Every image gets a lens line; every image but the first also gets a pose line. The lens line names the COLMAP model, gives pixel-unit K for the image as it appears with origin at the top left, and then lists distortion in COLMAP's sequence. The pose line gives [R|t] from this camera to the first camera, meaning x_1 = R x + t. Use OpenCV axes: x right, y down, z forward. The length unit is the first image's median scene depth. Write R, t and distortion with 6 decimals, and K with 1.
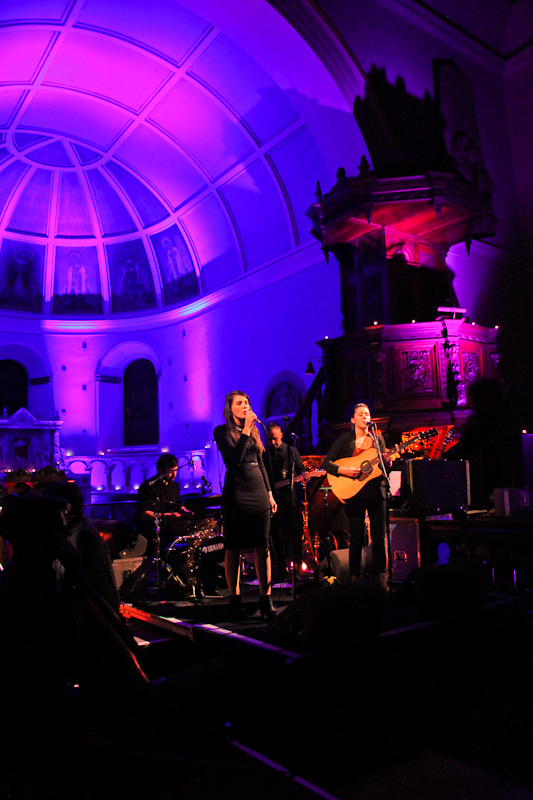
lens RADIAL K [[646.4, 0, 267.4], [0, 646.4, 409.0], [0, 0, 1]] dist [-0.152867, 0.007489]
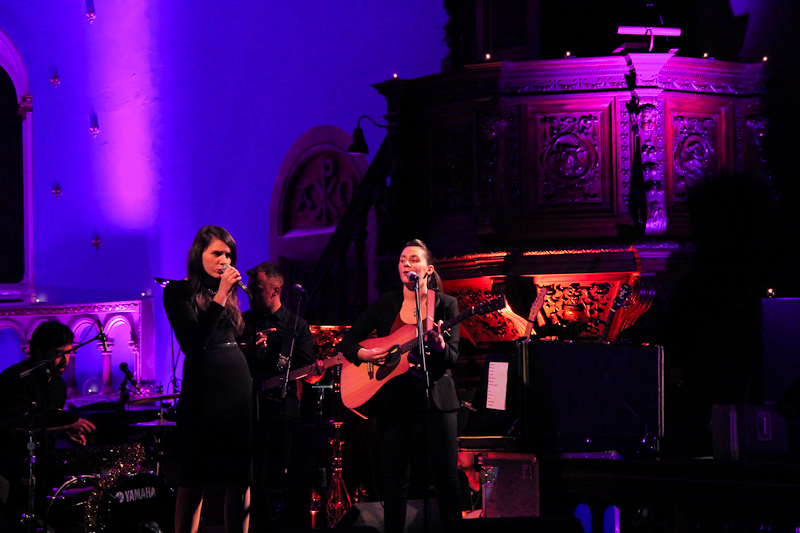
lens RADIAL K [[2256.3, 0, 399.0], [0, 2256.3, 266.7], [0, 0, 1]] dist [0.497825, 0.454266]
pose [[0.999727, 0.022576, 0.006089, 0.092579], [-0.022881, 0.998184, 0.055716, -0.068042], [-0.004820, -0.055840, 0.998428, -0.698259]]
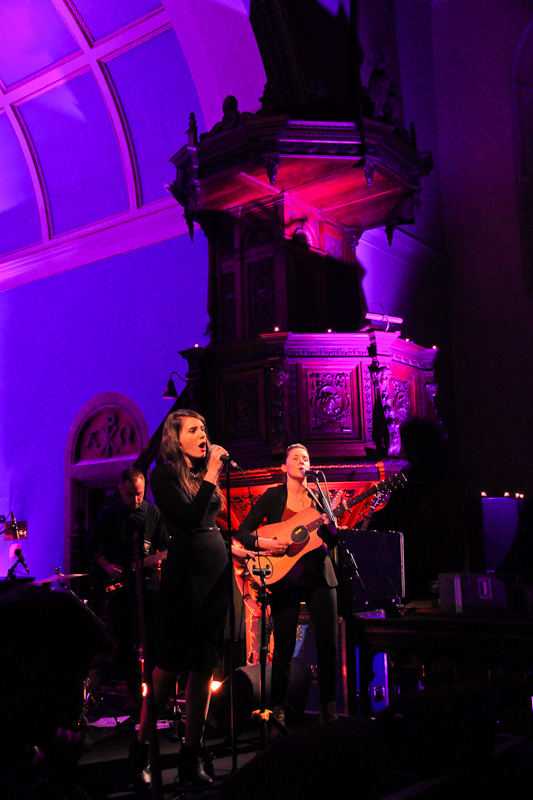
lens RADIAL K [[906.5, 0, 285.4], [0, 906.5, 410.4], [0, 0, 1]] dist [0.002292, 0.022504]
pose [[0.953569, 0.056329, 0.295859, -0.103583], [-0.040397, 0.997399, -0.059693, 0.010653], [-0.298452, 0.044970, 0.953365, 0.072293]]
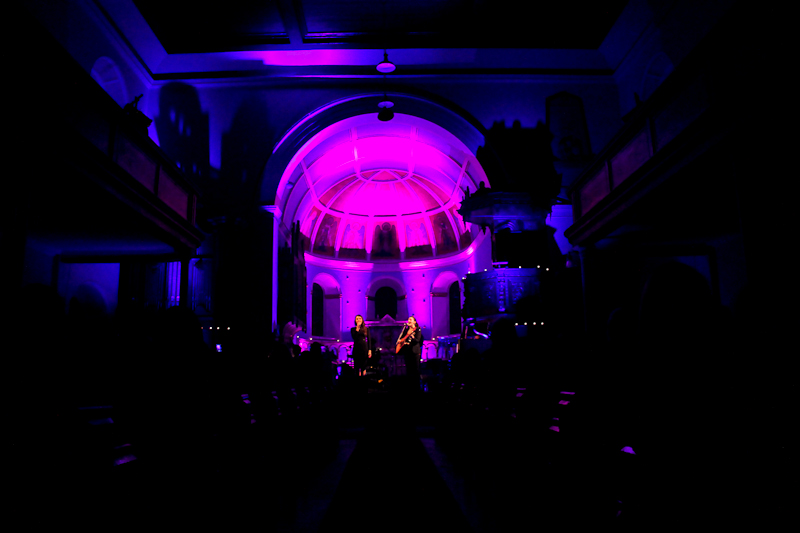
lens RADIAL K [[646.4, 0, 399.9], [0, 646.4, 265.3], [0, 0, 1]] dist [-0.152867, 0.007489]
pose [[0.823890, -0.077114, -0.561480, 1.125463], [0.048966, 0.996681, -0.065034, -0.032280], [0.564631, 0.026088, 0.824931, -0.817353]]
